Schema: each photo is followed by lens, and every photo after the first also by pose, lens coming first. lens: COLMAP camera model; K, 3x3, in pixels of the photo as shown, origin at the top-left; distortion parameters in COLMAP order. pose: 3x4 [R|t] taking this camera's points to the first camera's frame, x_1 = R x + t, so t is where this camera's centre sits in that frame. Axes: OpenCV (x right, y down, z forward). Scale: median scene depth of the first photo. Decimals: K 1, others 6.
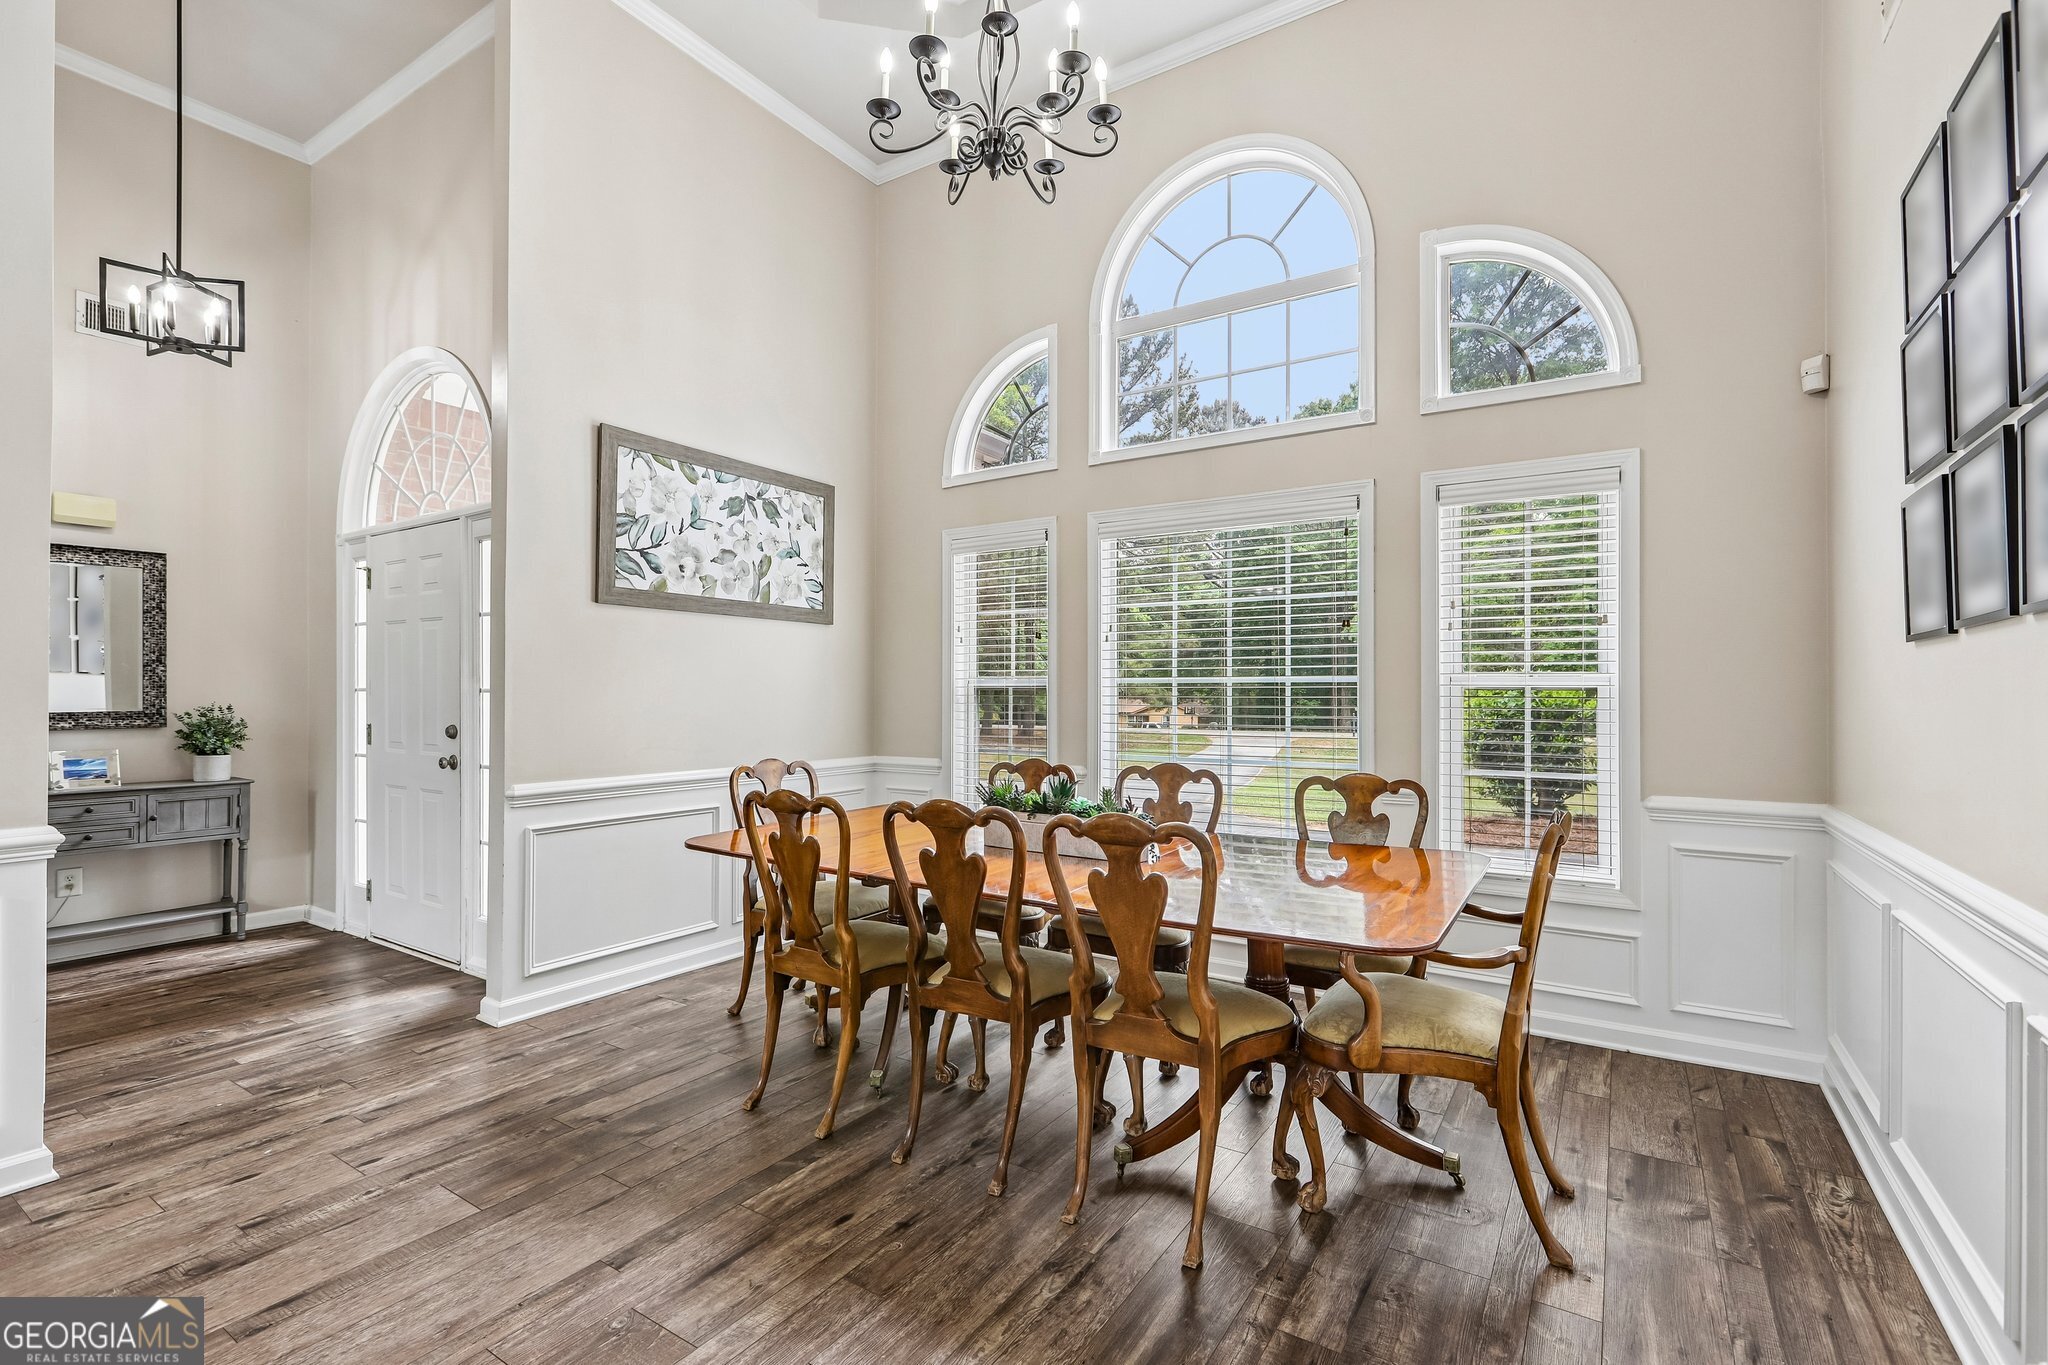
lens RADIAL K [[922.4, 0, 1053.1], [0, 922.4, 702.1], [0, 0, 1]] dist [-0.002237, -0.000641]
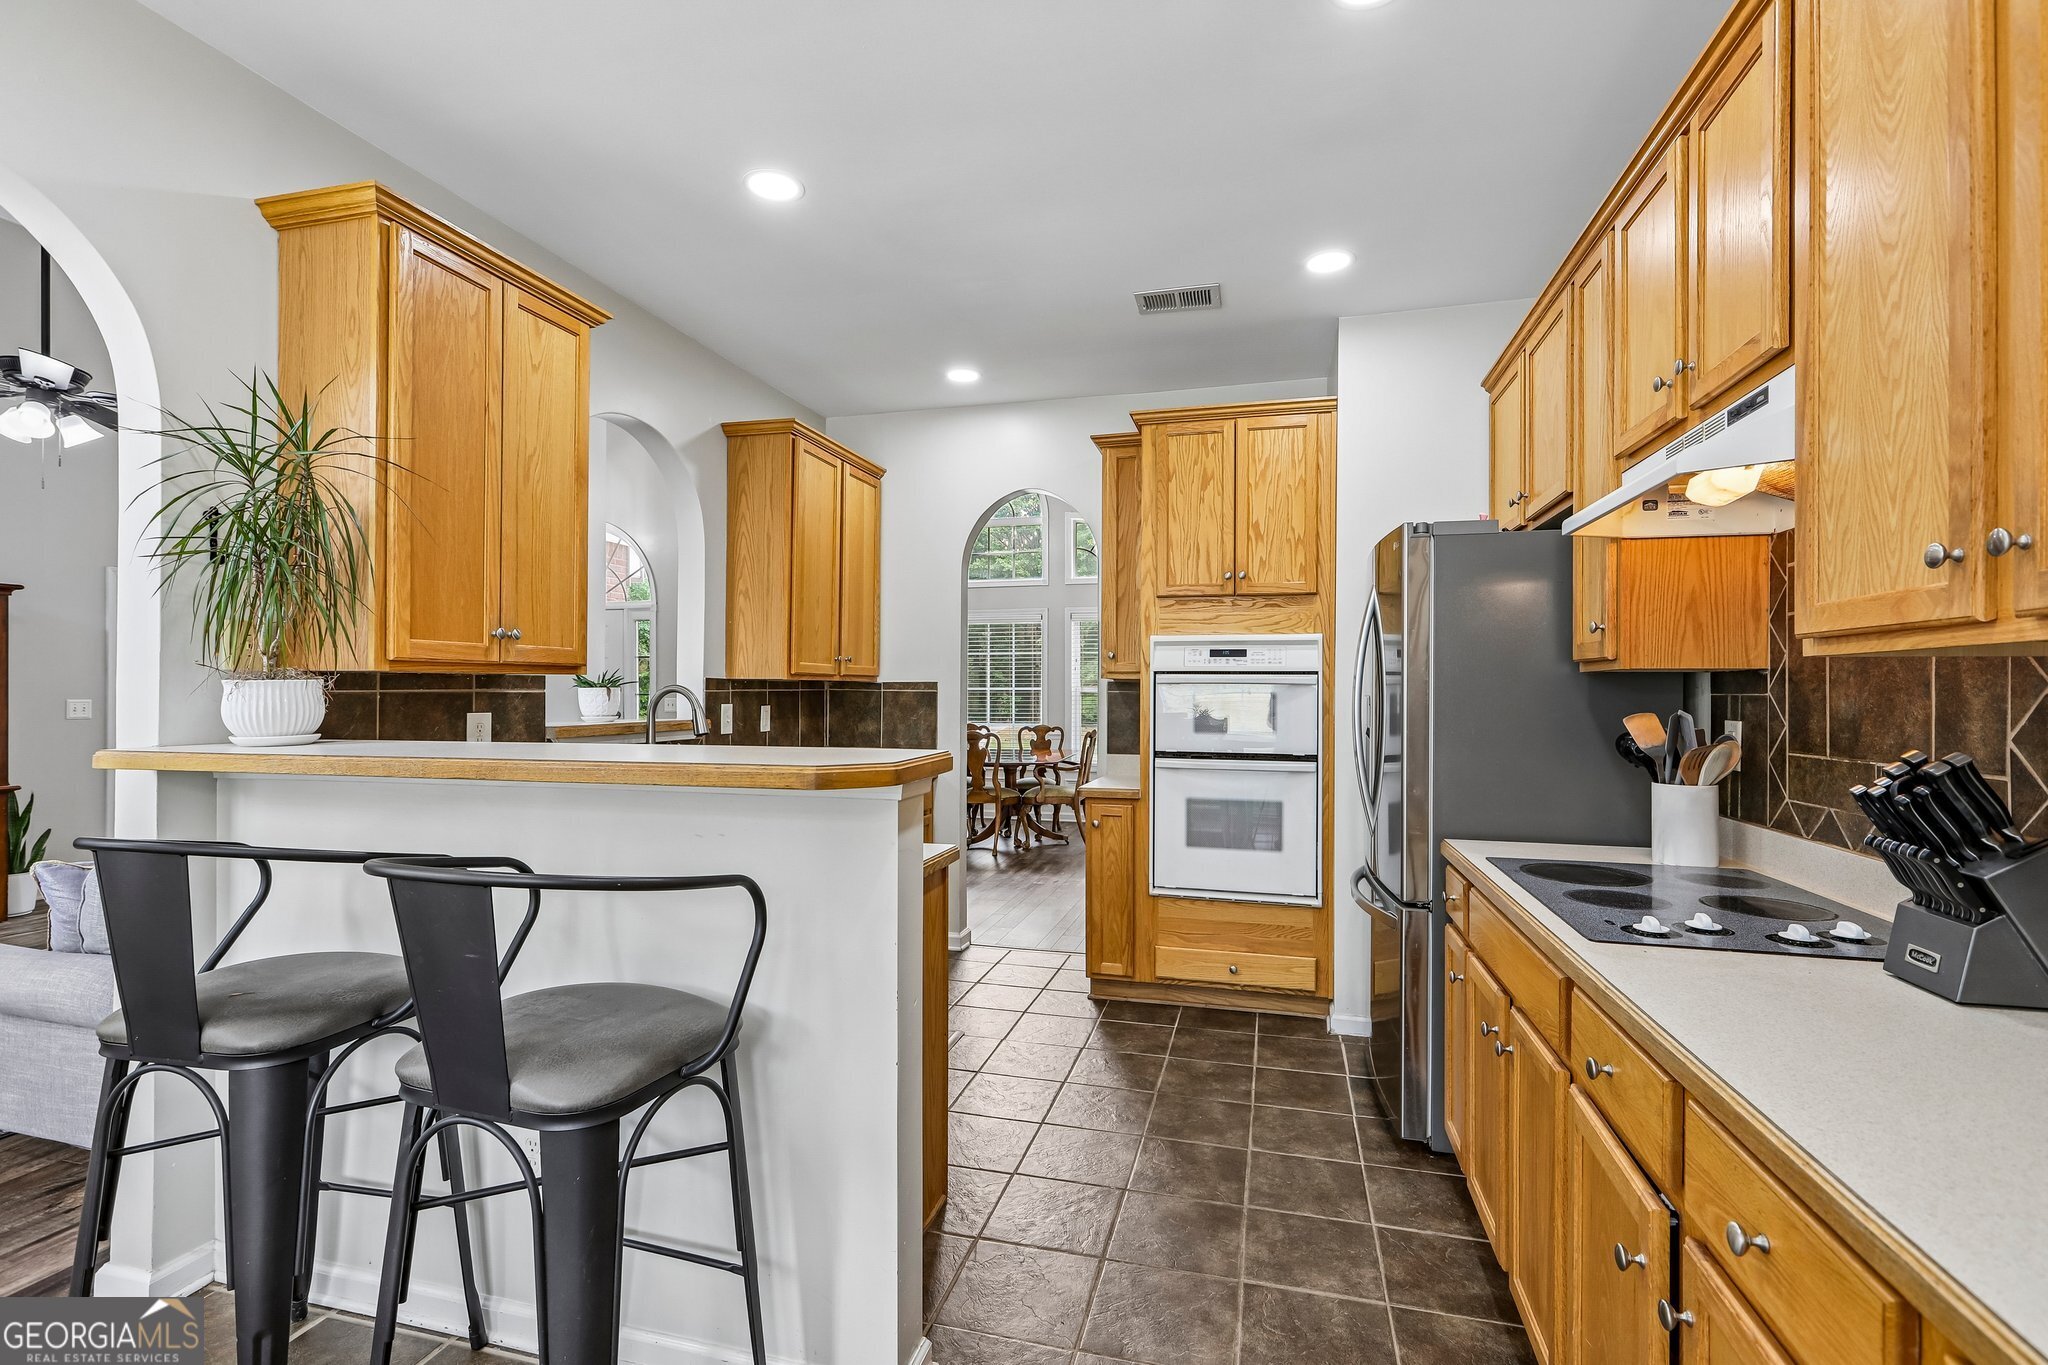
lens RADIAL K [[922.4, 0, 1024.4], [0, 922.4, 693.1], [0, 0, 1]] dist [-0.002237, -0.000641]
pose [[0.959380, 0.000659, 0.282118, -0.484332], [0.000256, 0.999995, -0.003205, -0.007744], [-0.282118, 0.003147, 0.959374, -1.602392]]
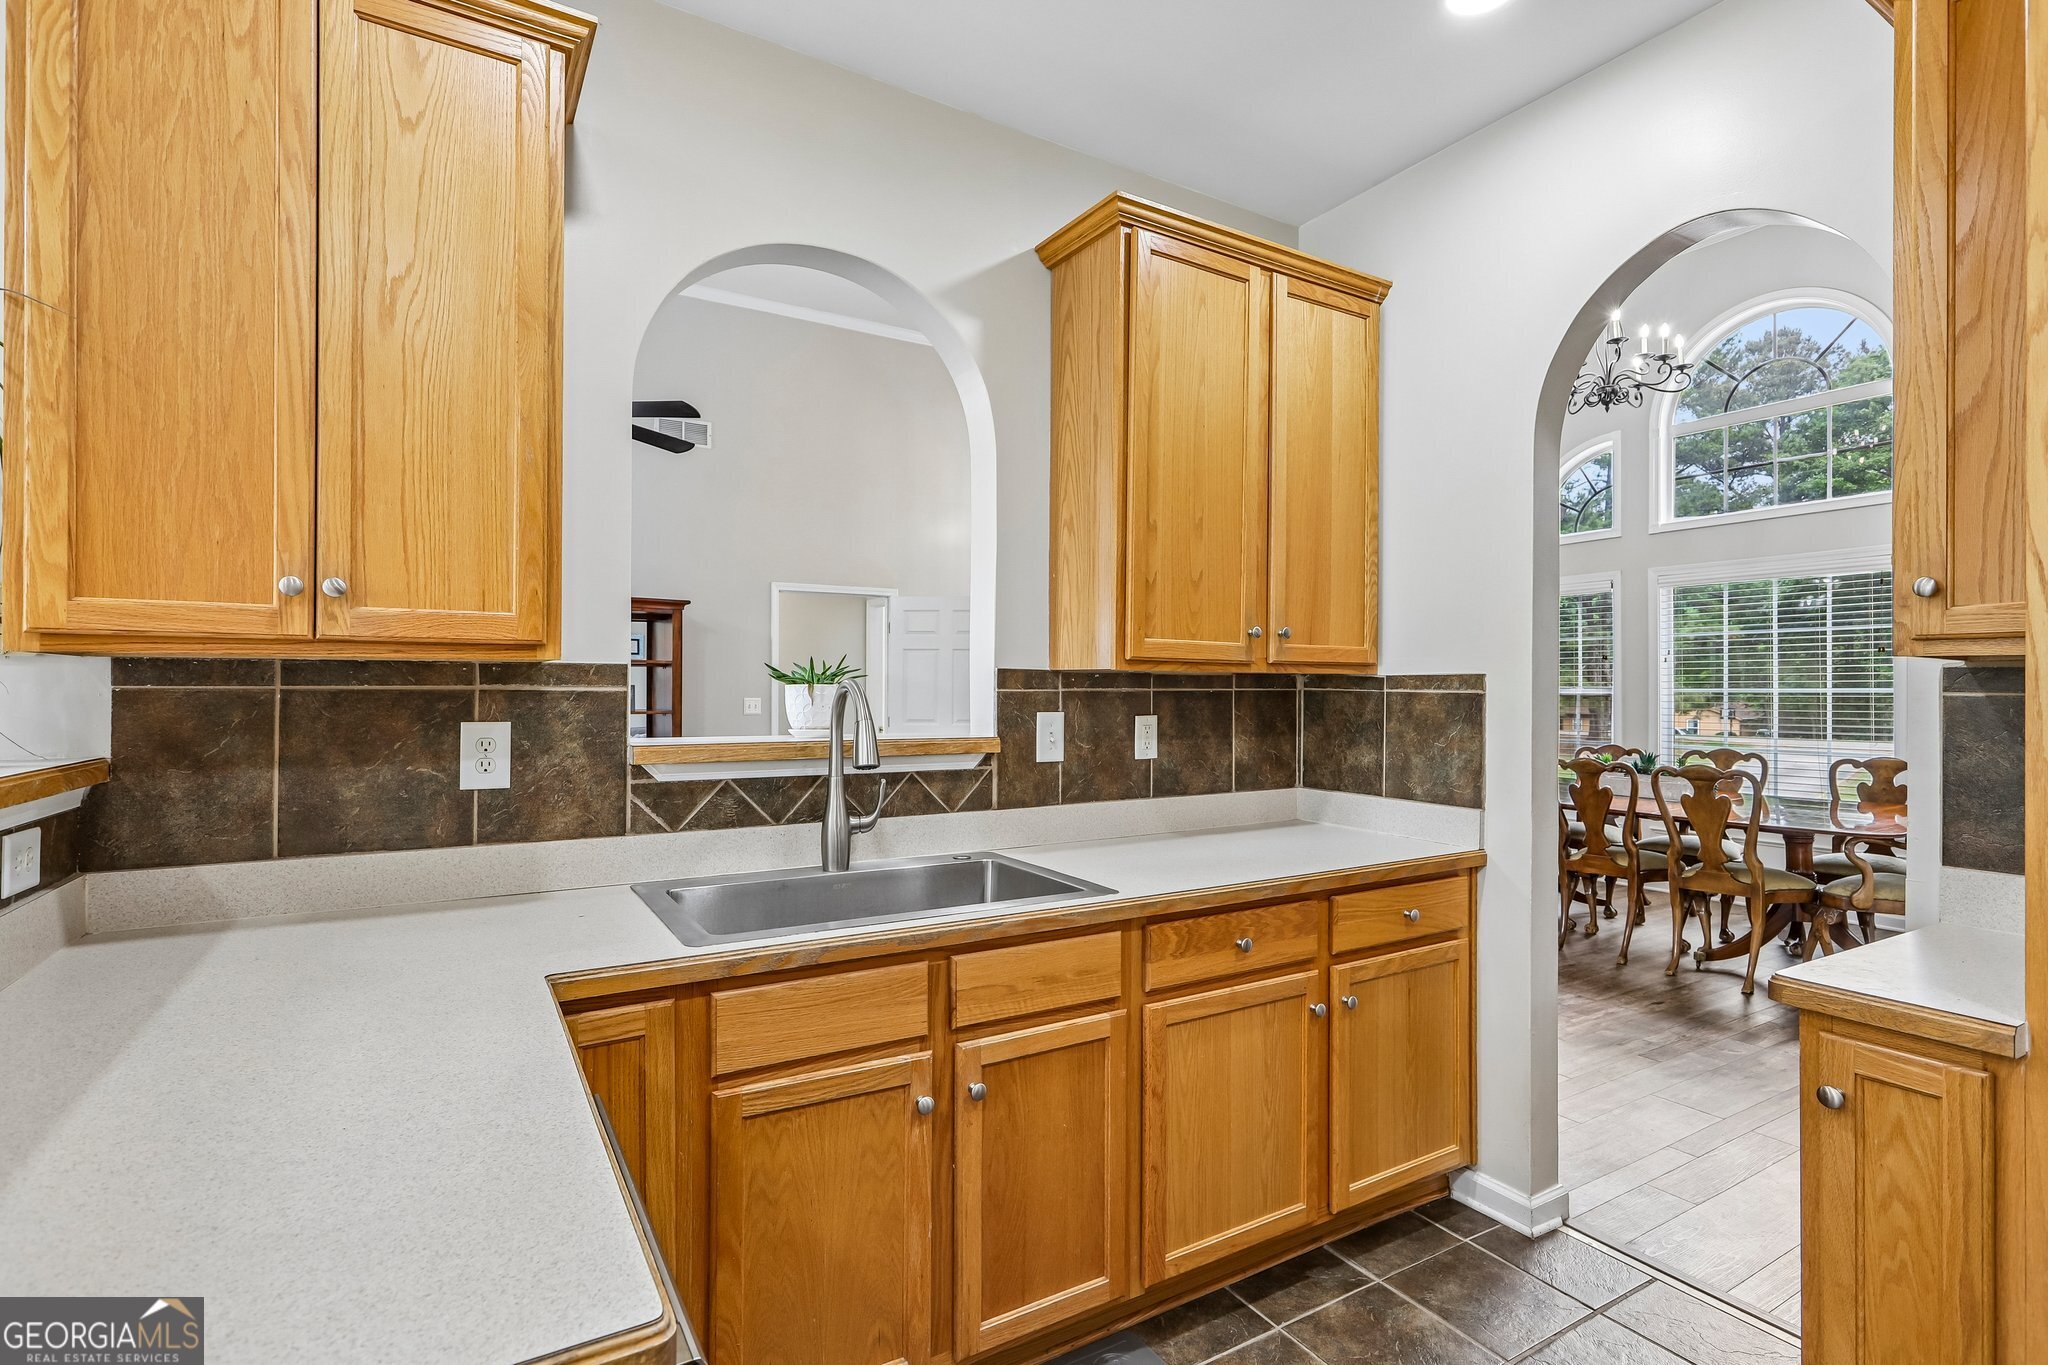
lens RADIAL K [[970.9, 0, 1028.4], [0, 970.9, 684.8], [0, 0, 1]] dist [-0.005776, 0.003958]
pose [[0.889325, 0.000885, -0.457276, -0.175653], [-0.007044, 0.999906, -0.011766, -0.010129], [0.457222, 0.013685, 0.889247, -1.008962]]
